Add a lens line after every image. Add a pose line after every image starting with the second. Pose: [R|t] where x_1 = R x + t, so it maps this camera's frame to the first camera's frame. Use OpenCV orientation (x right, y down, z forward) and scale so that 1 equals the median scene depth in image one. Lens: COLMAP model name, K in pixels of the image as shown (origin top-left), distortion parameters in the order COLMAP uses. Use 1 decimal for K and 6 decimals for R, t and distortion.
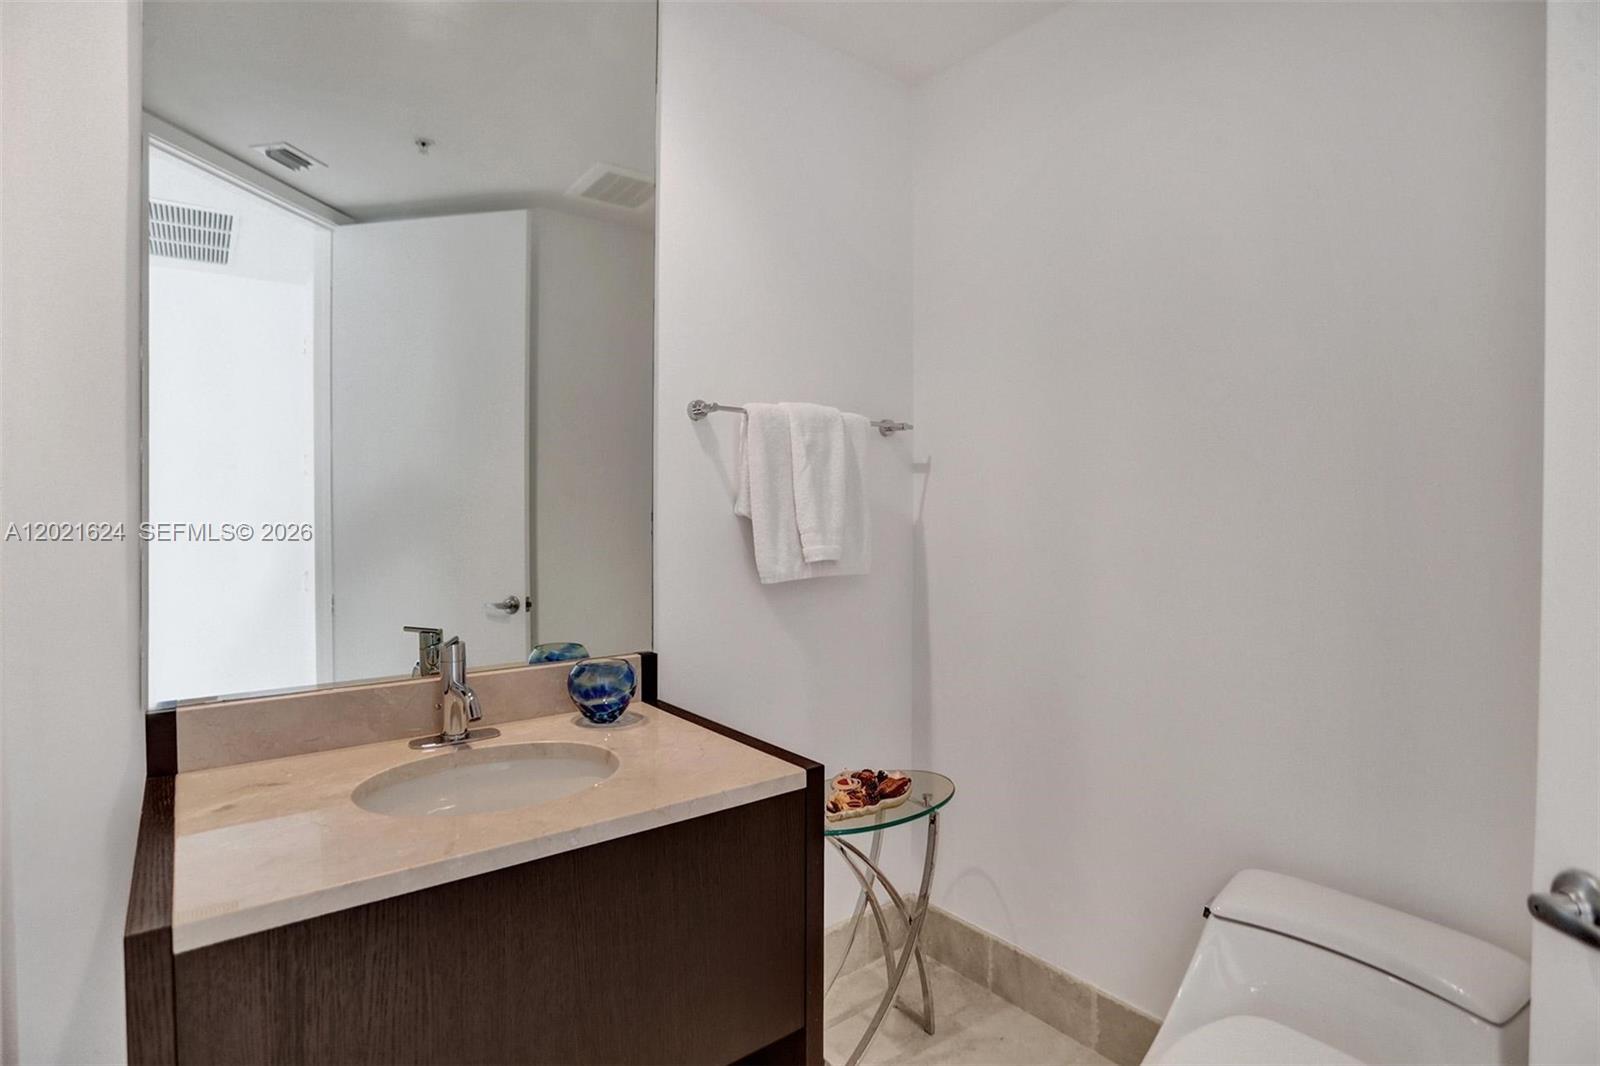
lens RADIAL K [[805.9, 0, 798.1], [0, 805.9, 512.9], [0, 0, 1]] dist [-0.068436, 0.032500]
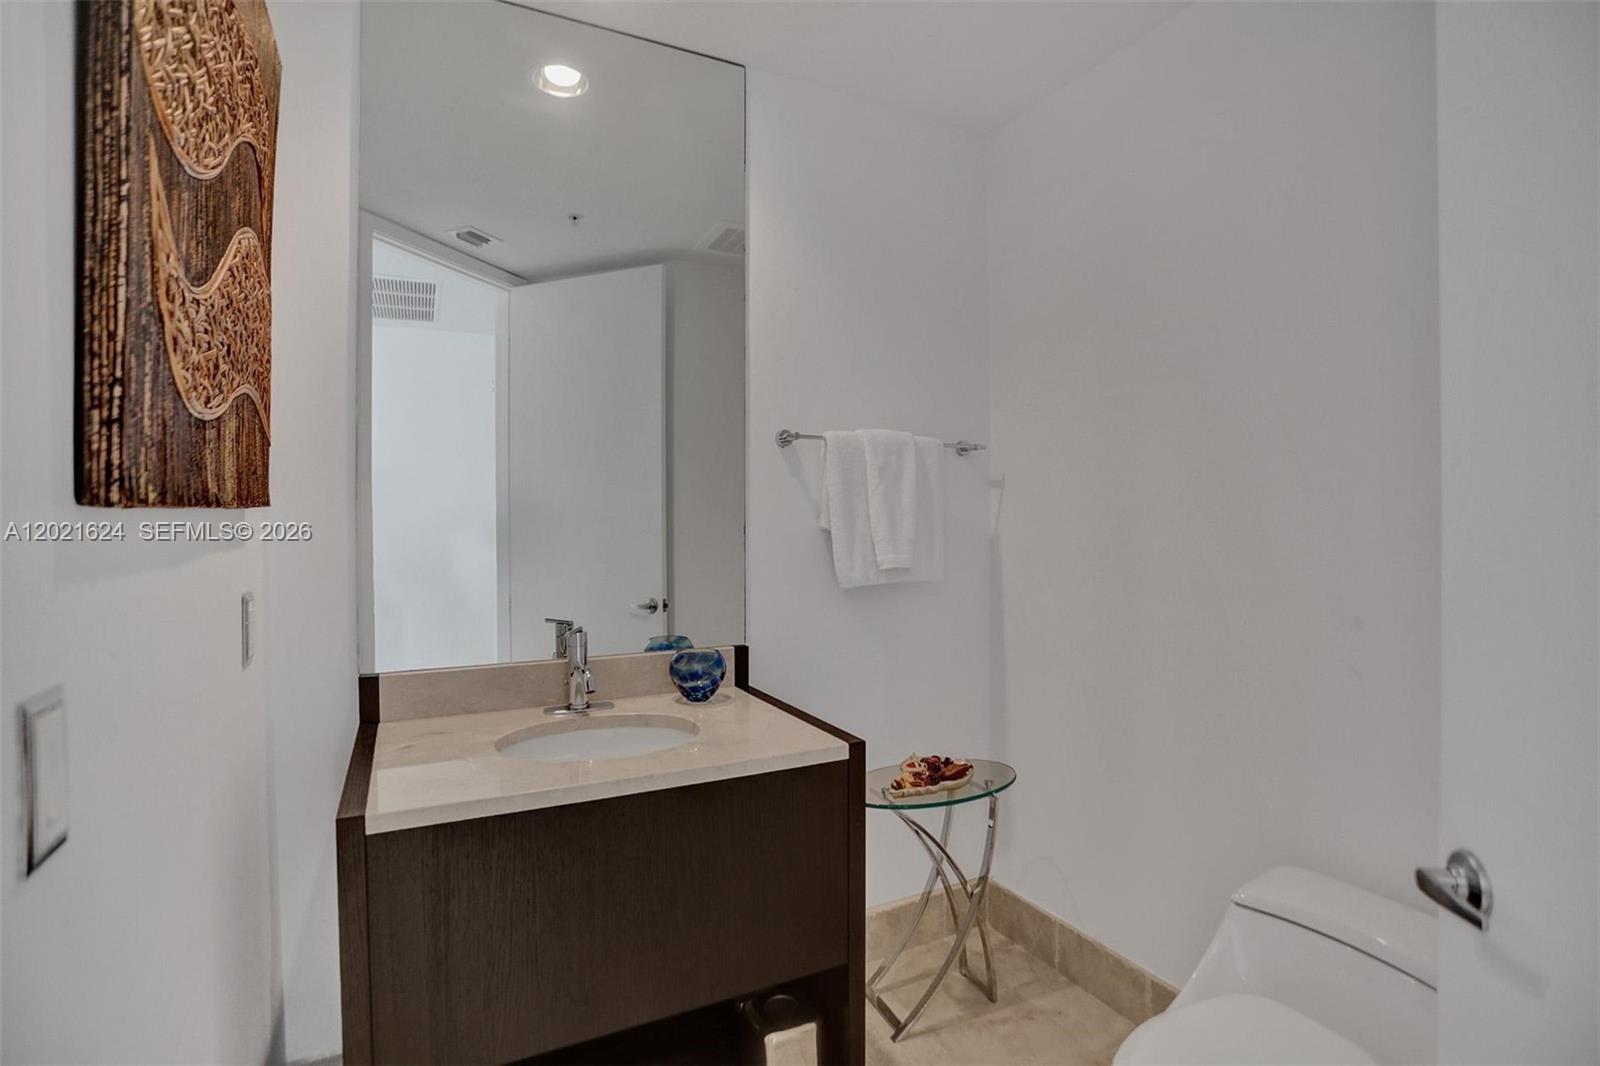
lens RADIAL K [[778.4, 0, 794.3], [0, 778.4, 513.2], [0, 0, 1]] dist [-0.073952, 0.049433]
pose [[0.979893, -0.007520, -0.199382, 0.115527], [0.004832, 0.999891, -0.013967, -0.003655], [0.199465, 0.012723, 0.979822, -0.102465]]
